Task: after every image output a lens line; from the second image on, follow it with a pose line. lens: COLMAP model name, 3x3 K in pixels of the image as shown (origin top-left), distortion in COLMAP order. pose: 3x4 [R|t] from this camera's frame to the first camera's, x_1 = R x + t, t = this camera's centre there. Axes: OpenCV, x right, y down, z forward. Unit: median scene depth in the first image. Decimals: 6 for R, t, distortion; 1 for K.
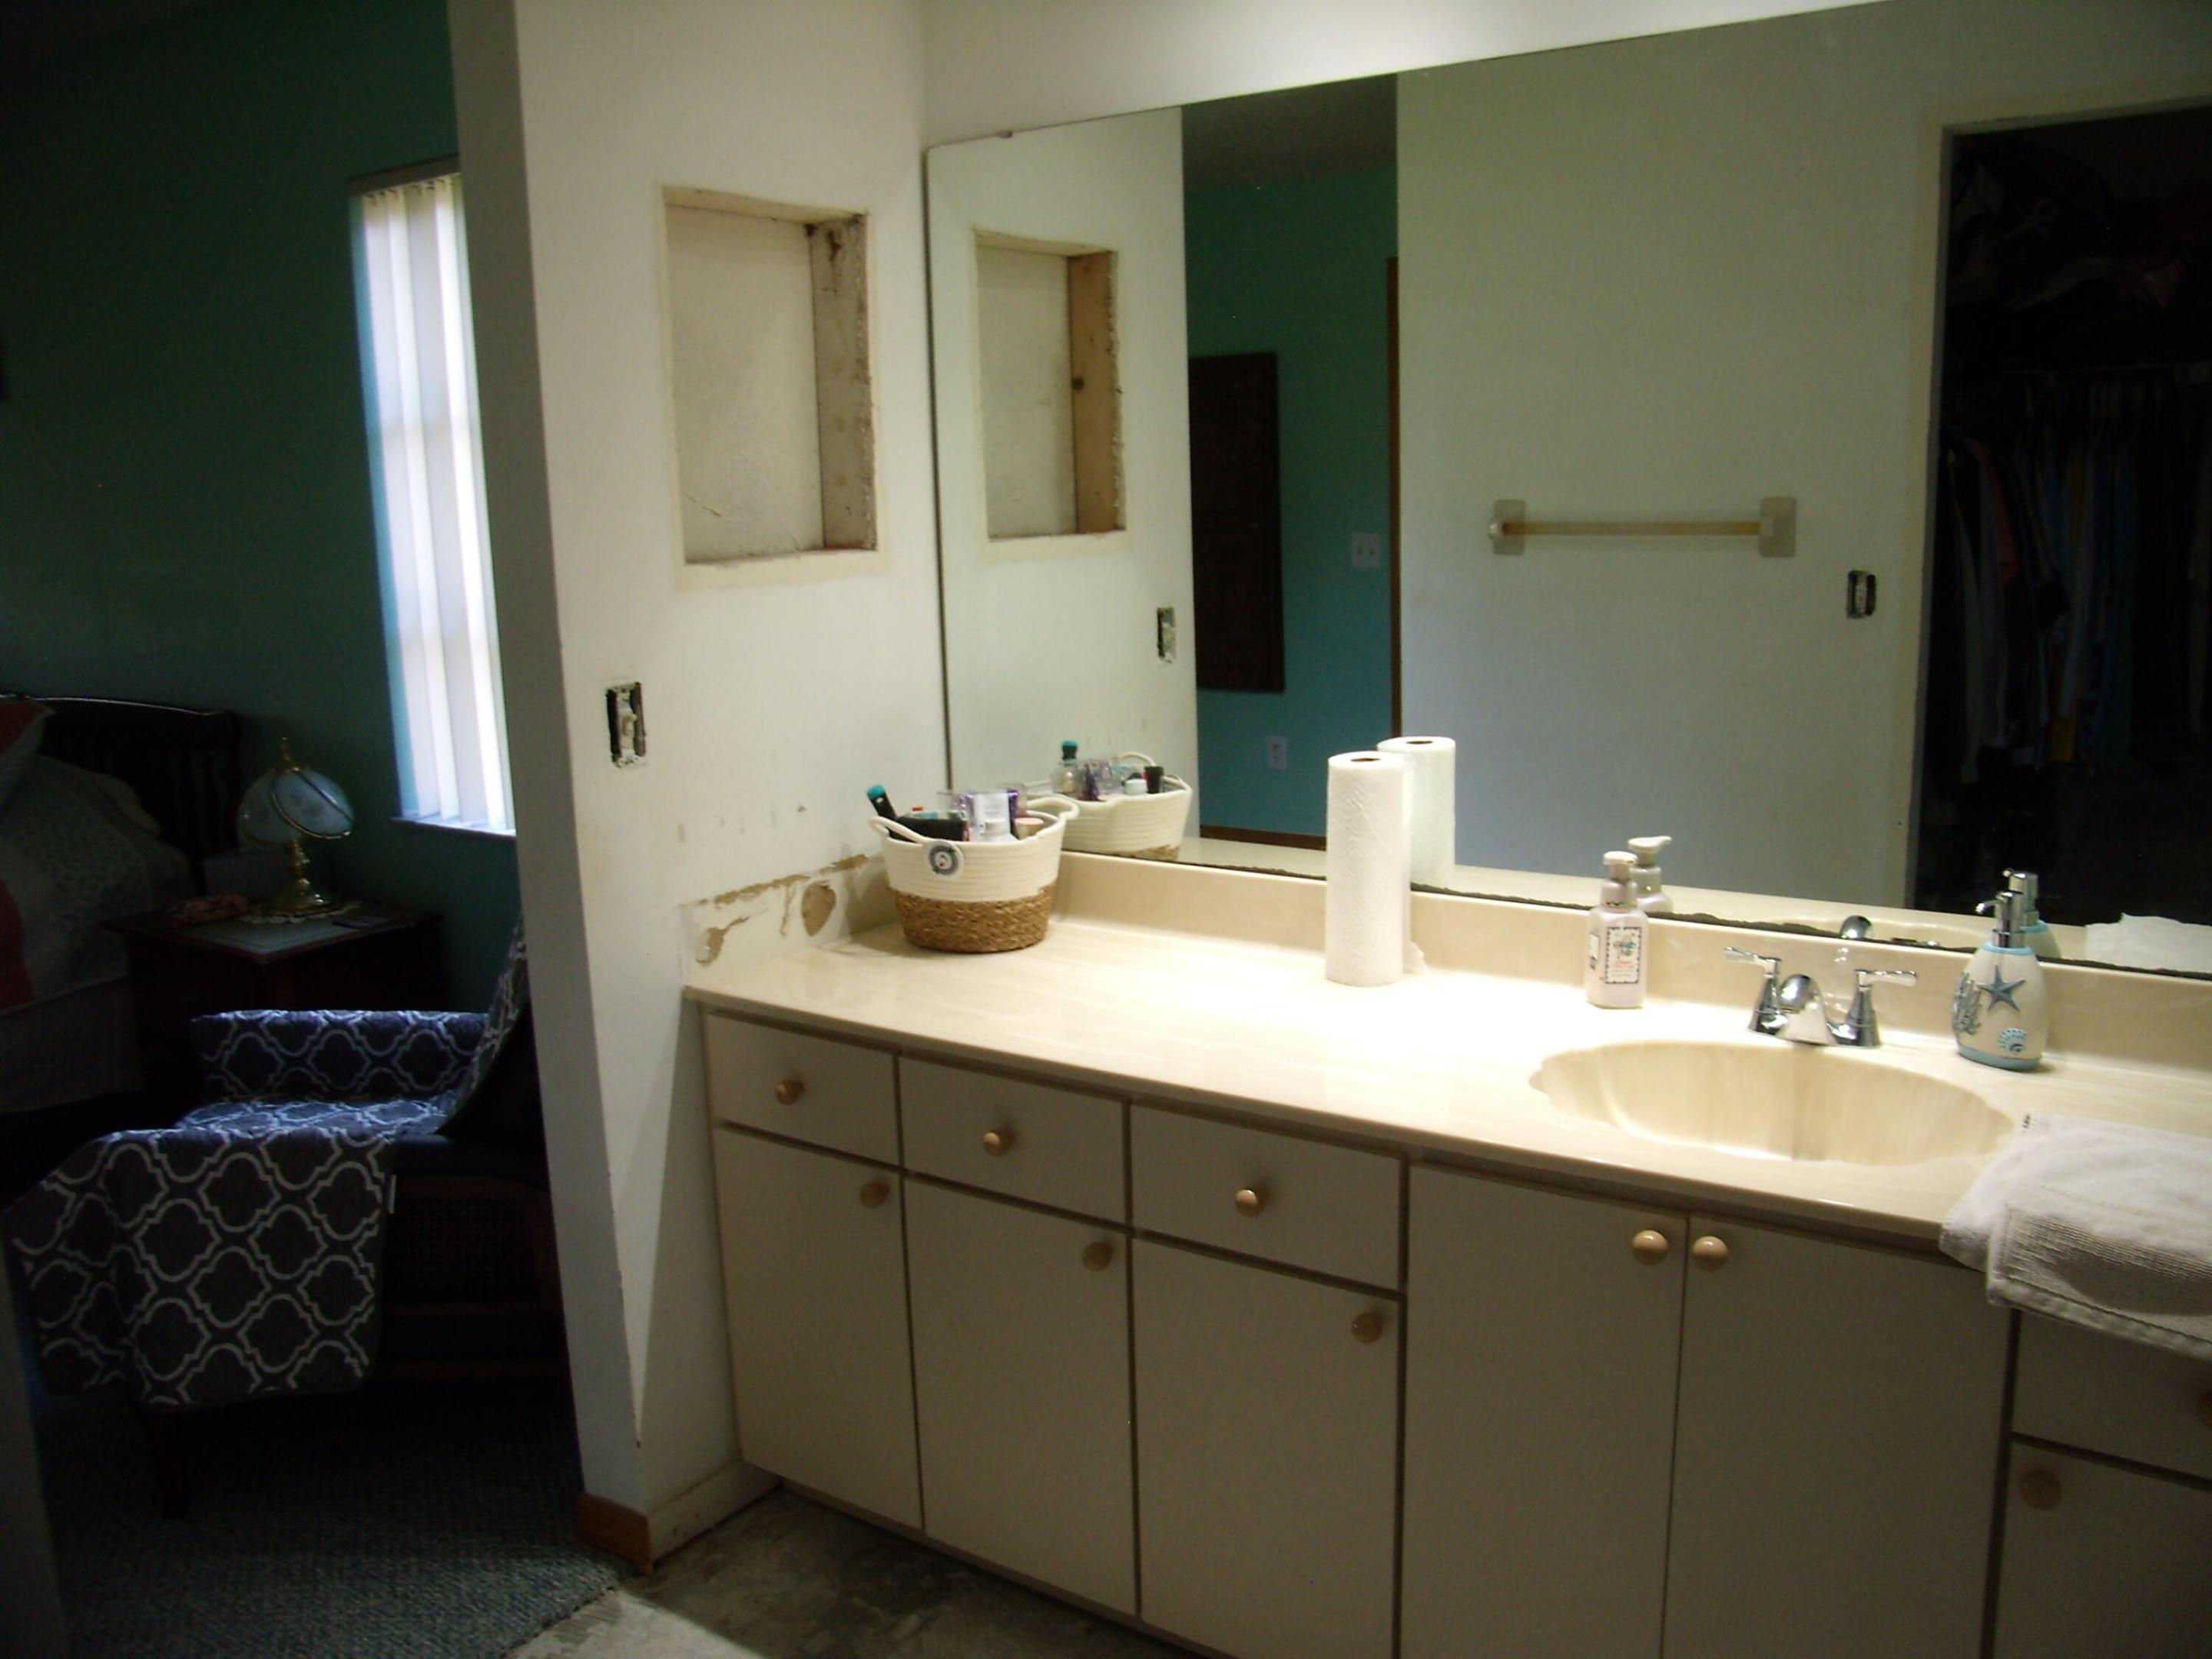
lens RADIAL K [[1817.1, 0, 1106.0], [0, 1817.1, 829.5], [0, 0, 1]] dist [-0.176065, 0.173434]
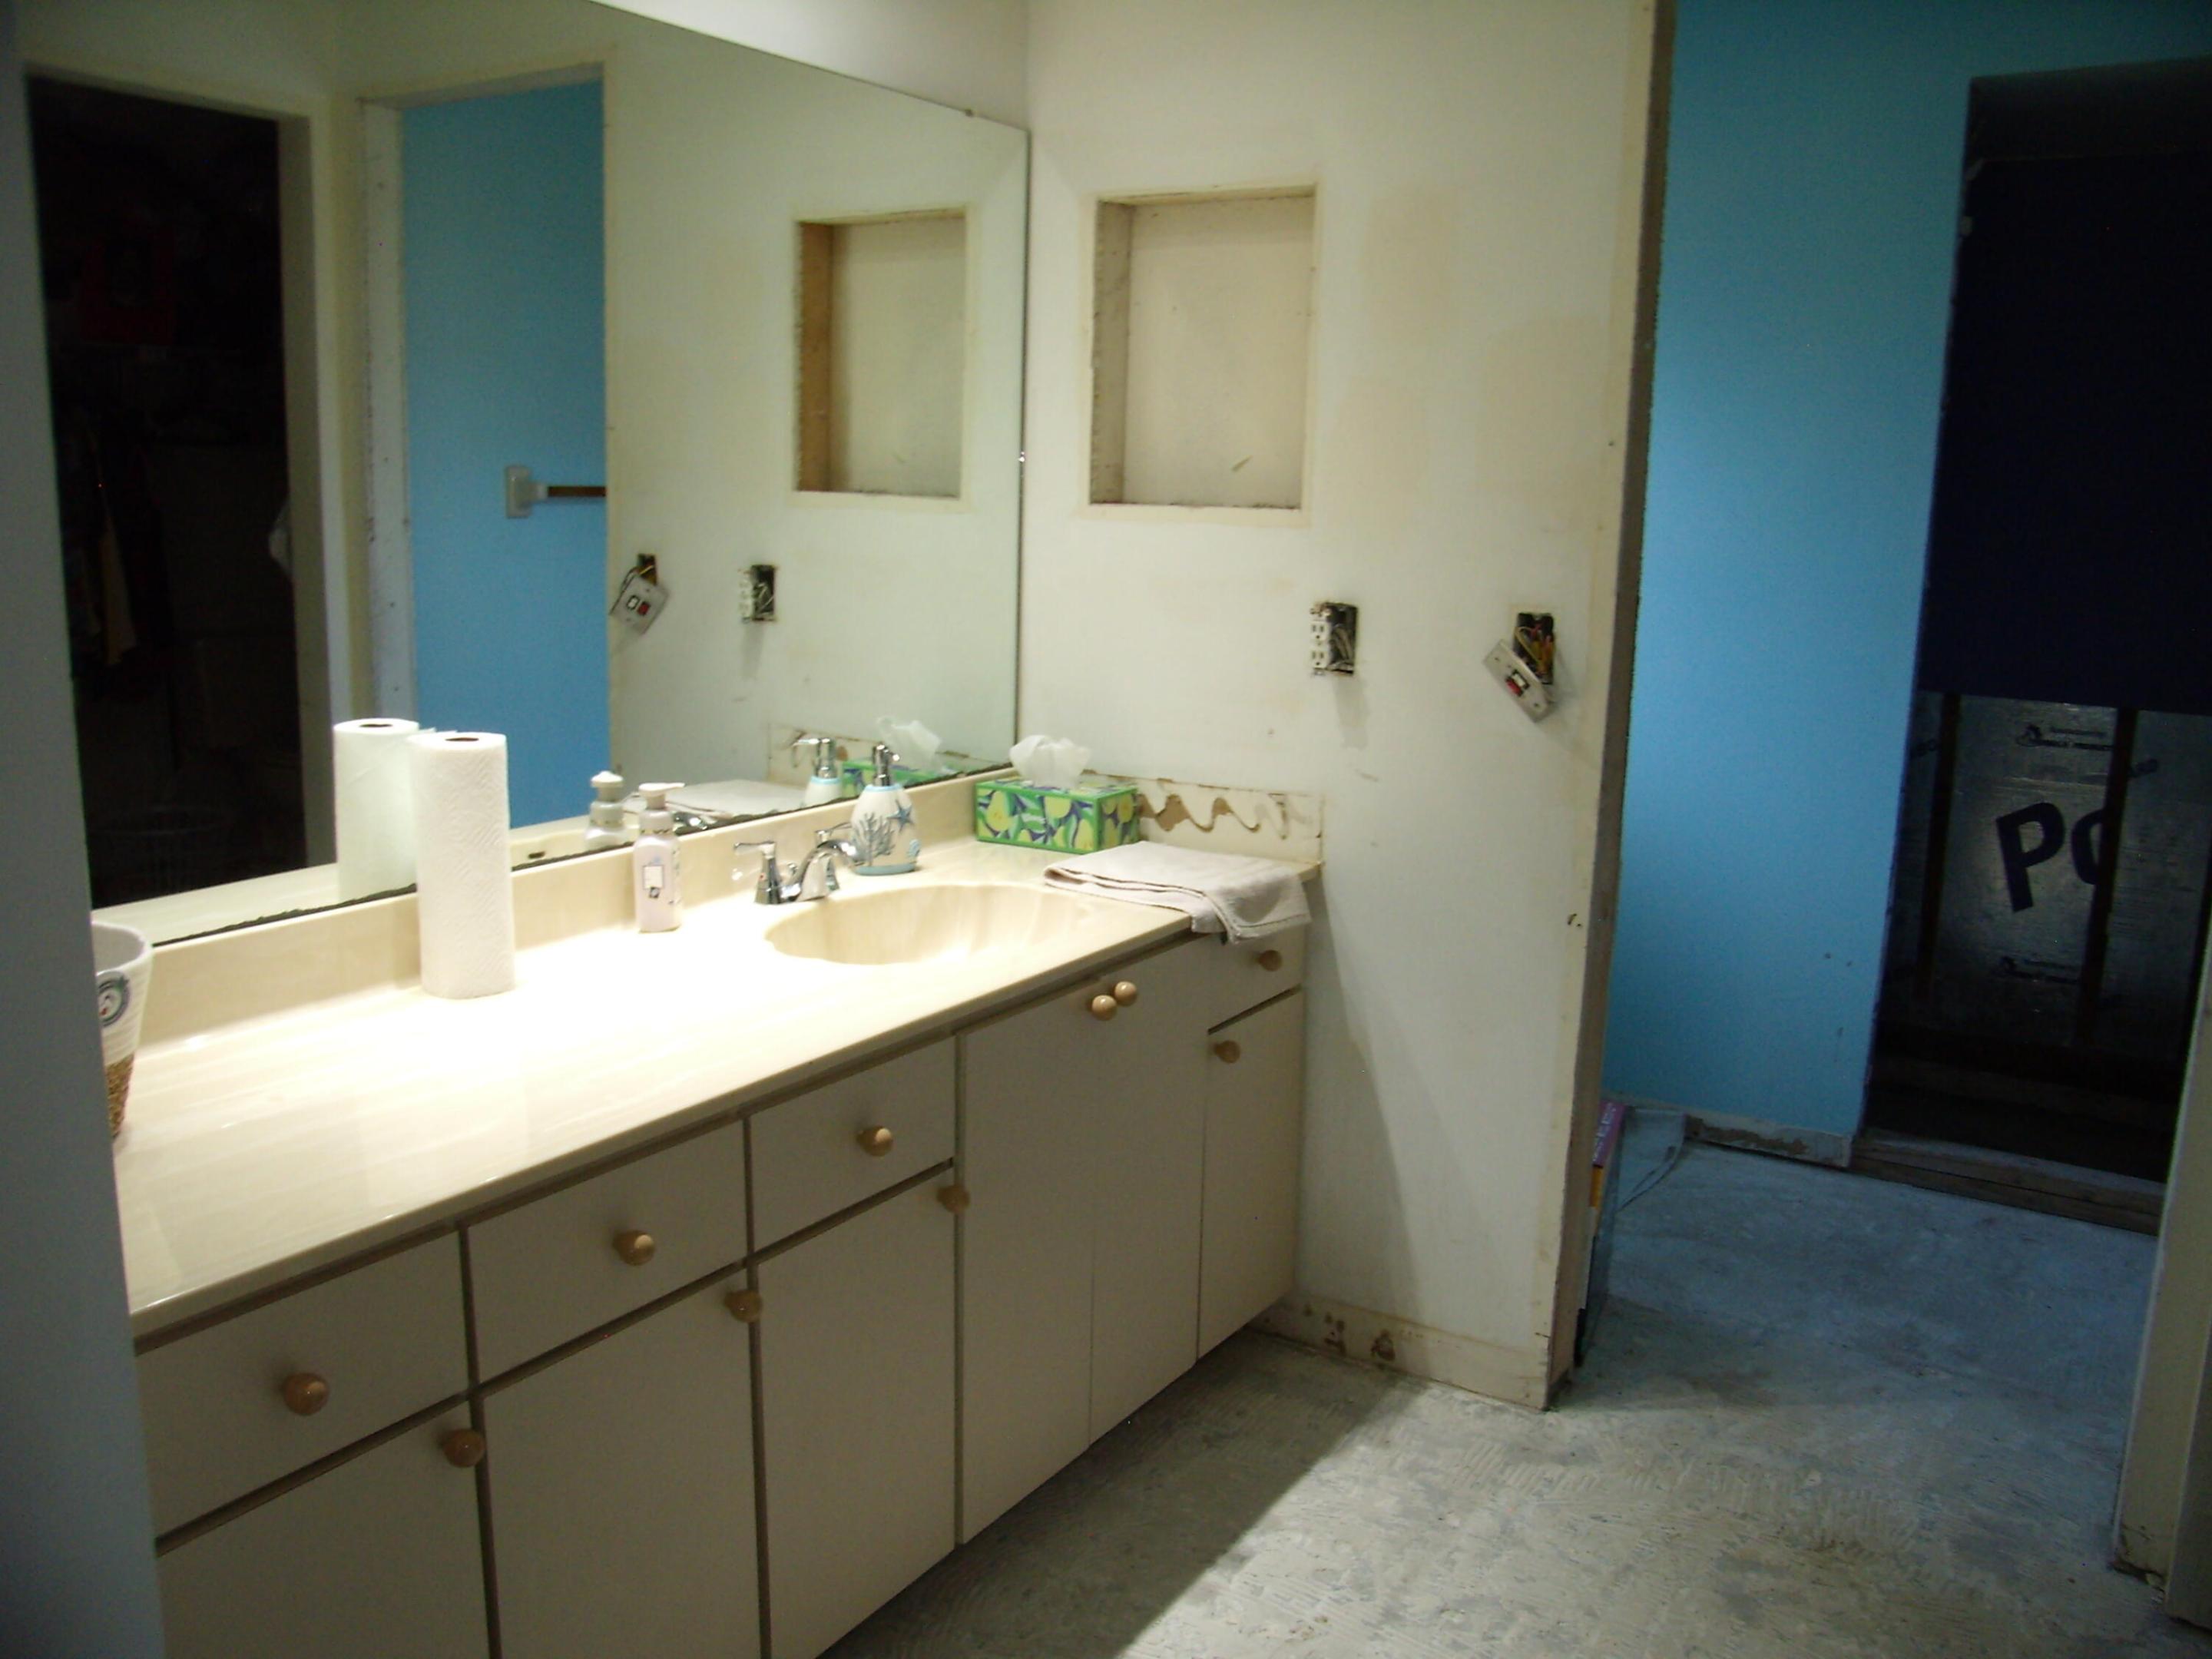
lens RADIAL K [[1817.1, 0, 1106.0], [0, 1817.1, 829.5], [0, 0, 1]] dist [-0.176065, 0.173434]
pose [[-0.037966, -0.161321, 0.986171, -0.854950], [0.170987, 0.971280, 0.165467, -0.100139], [-0.984541, 0.174905, -0.009292, 0.837838]]
